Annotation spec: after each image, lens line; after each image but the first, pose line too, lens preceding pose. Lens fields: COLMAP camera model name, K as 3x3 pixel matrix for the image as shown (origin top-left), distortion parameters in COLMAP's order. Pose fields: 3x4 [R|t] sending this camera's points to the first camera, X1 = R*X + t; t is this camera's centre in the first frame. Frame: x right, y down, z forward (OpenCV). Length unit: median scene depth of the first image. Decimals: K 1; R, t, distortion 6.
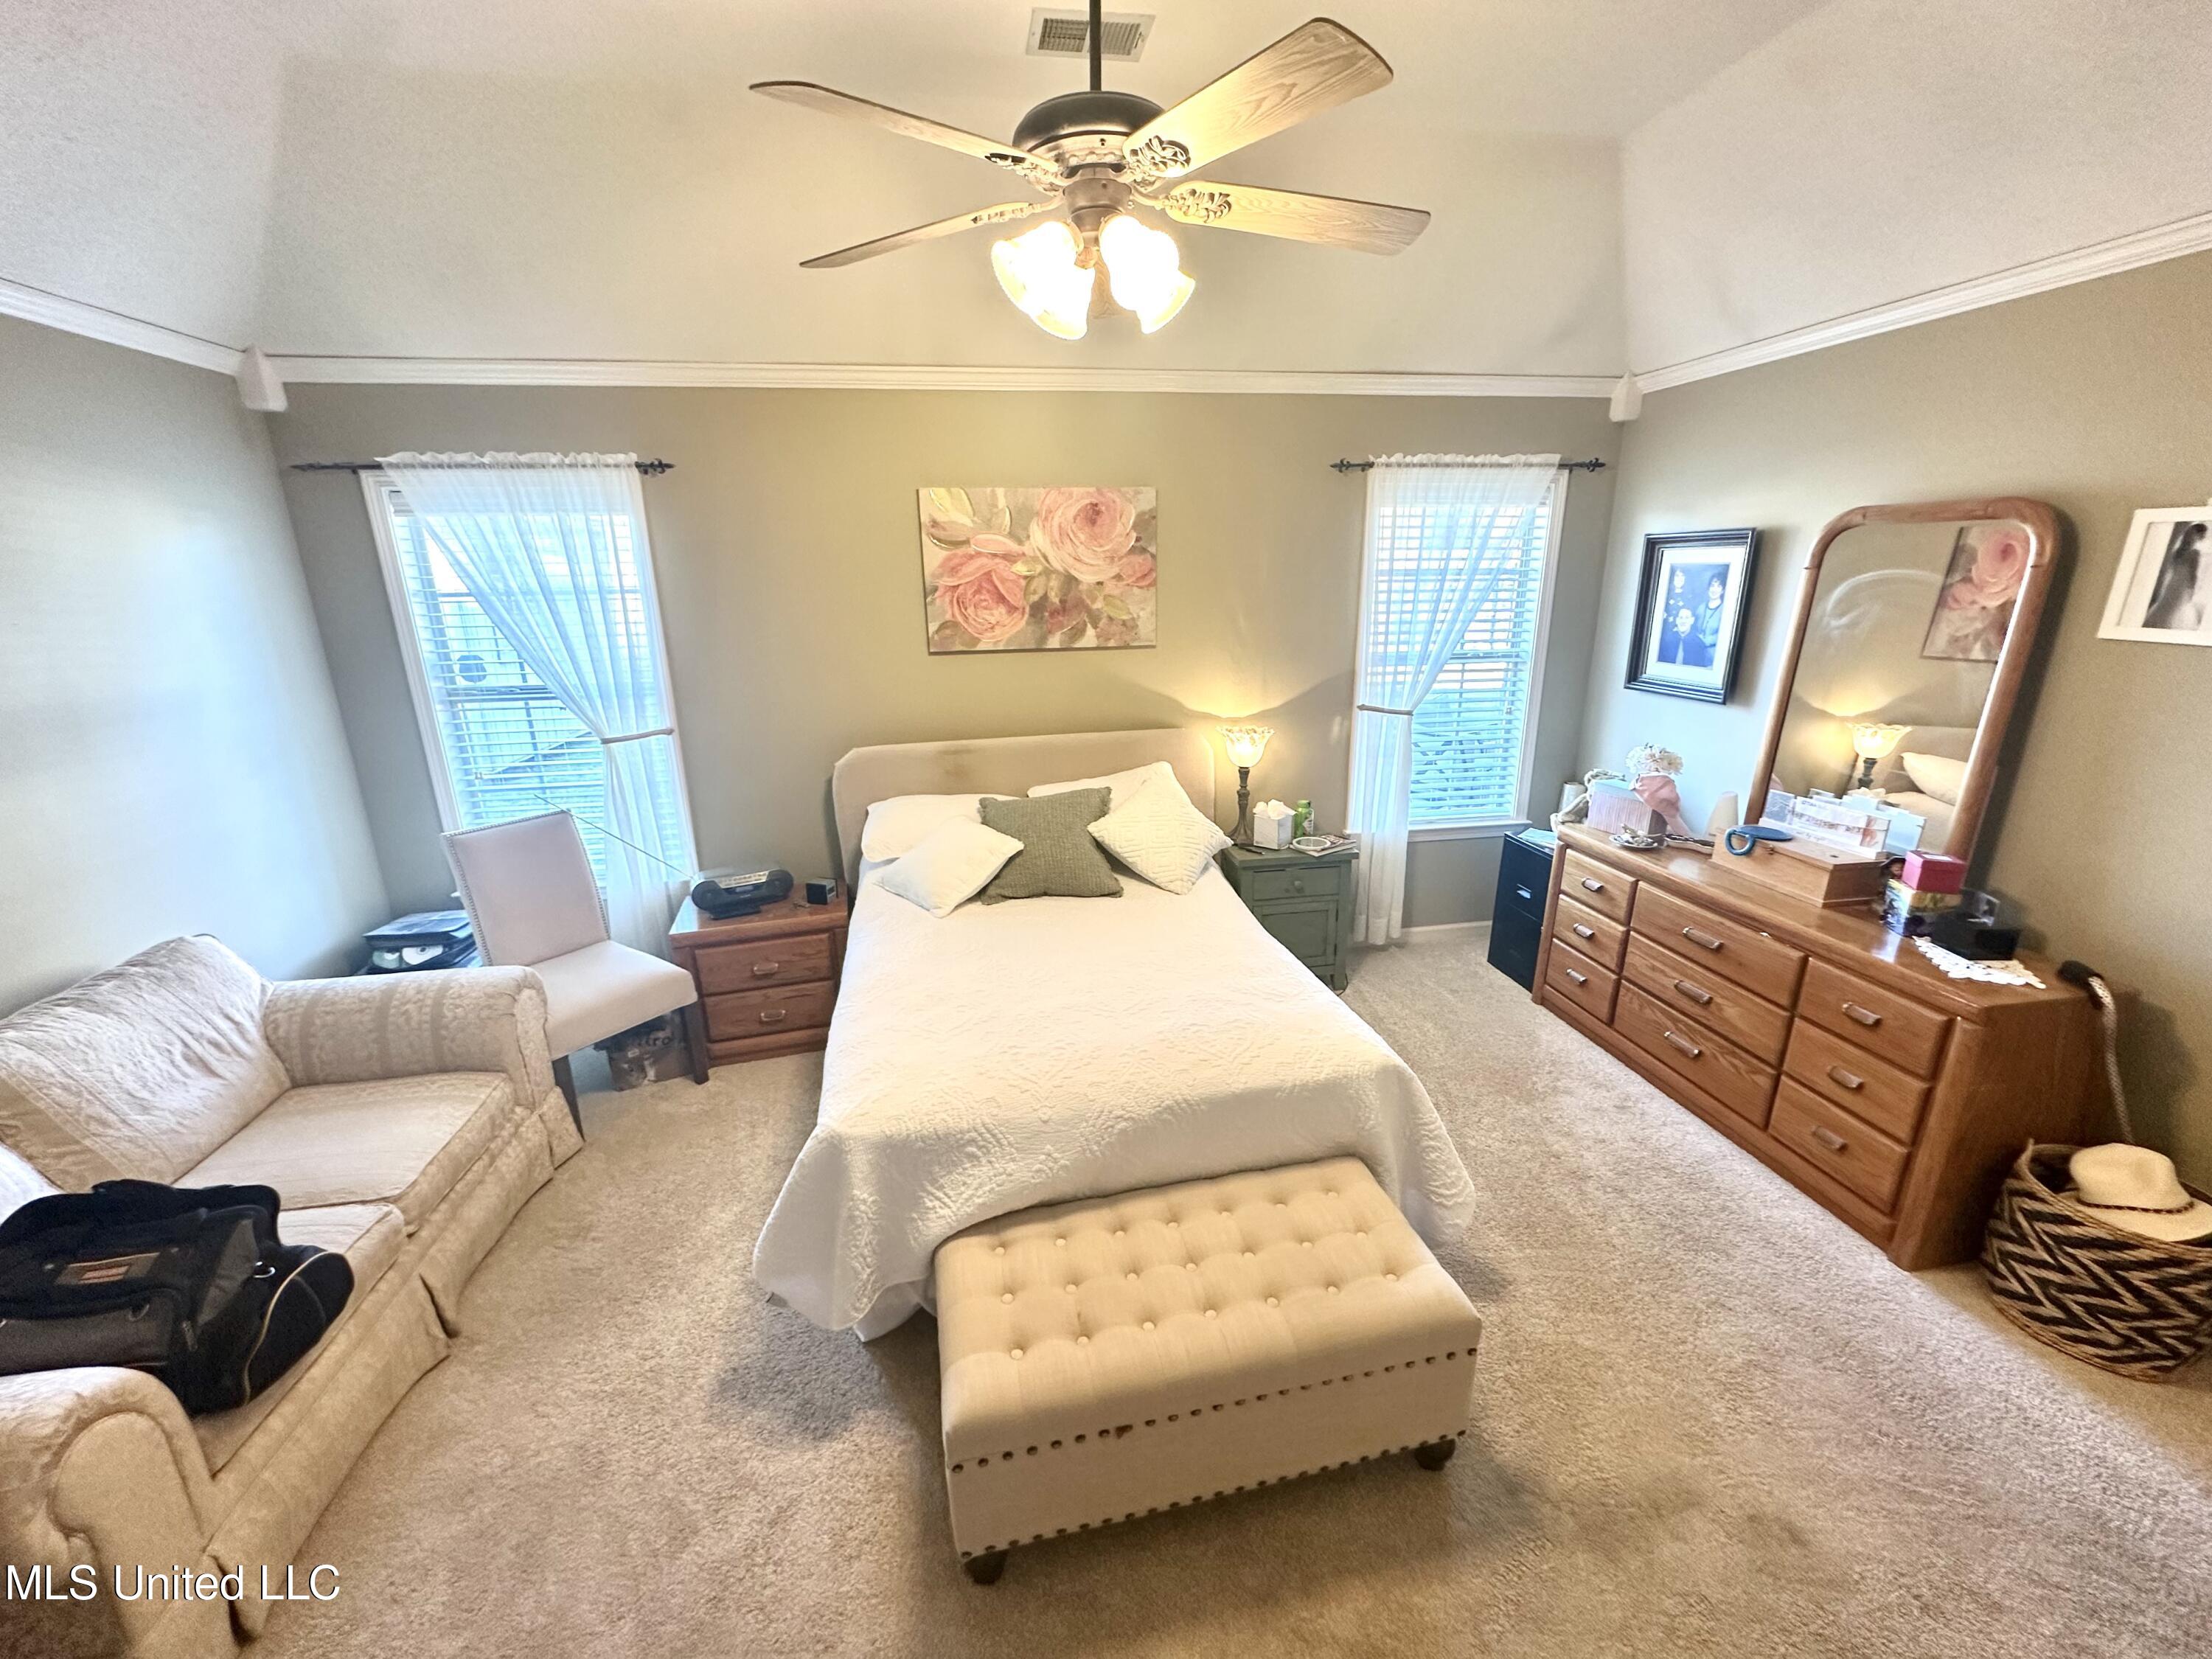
lens RADIAL K [[879.6, 0, 1101.8], [0, 879.6, 832.9], [0, 0, 1]] dist [-0.001649, 0.000184]
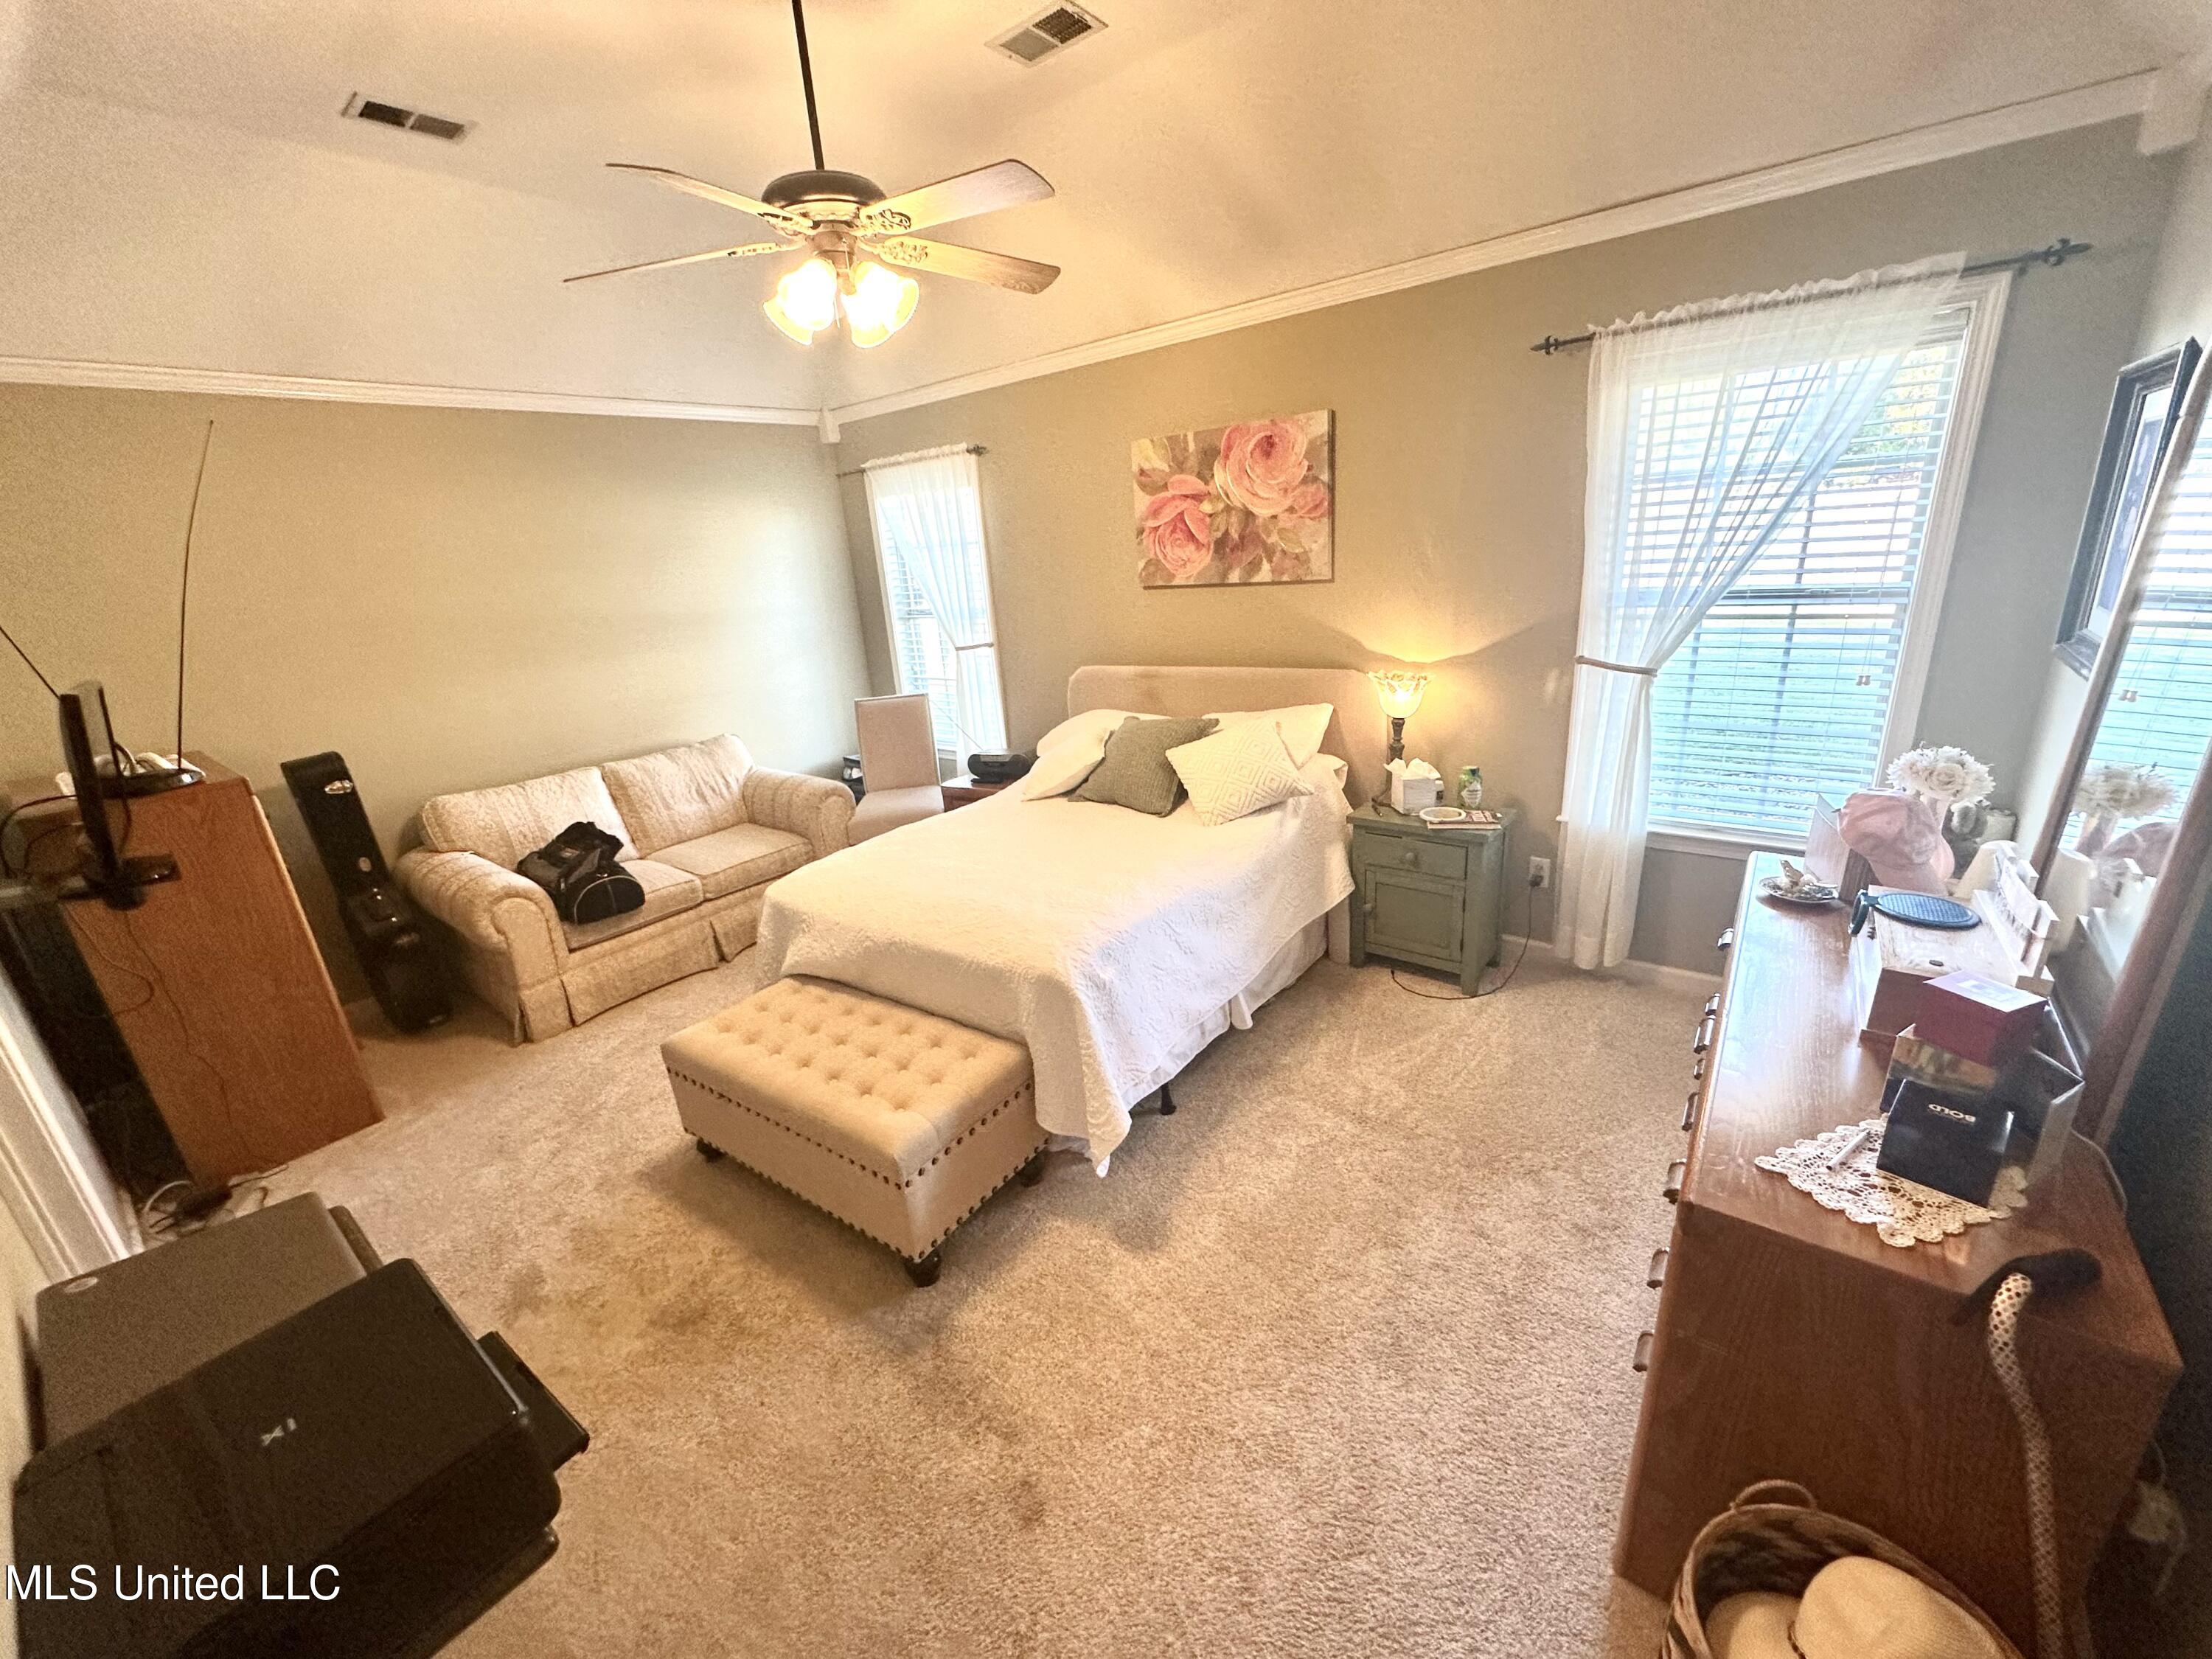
lens RADIAL K [[879.6, 0, 1102.8], [0, 879.6, 831.1], [0, 0, 1]] dist [-0.001649, 0.000184]
pose [[0.673158, 0.199492, -0.712083, 0.652774], [-0.149238, 0.979761, 0.133403, -0.038790], [0.724284, 0.016468, 0.689305, 0.178288]]
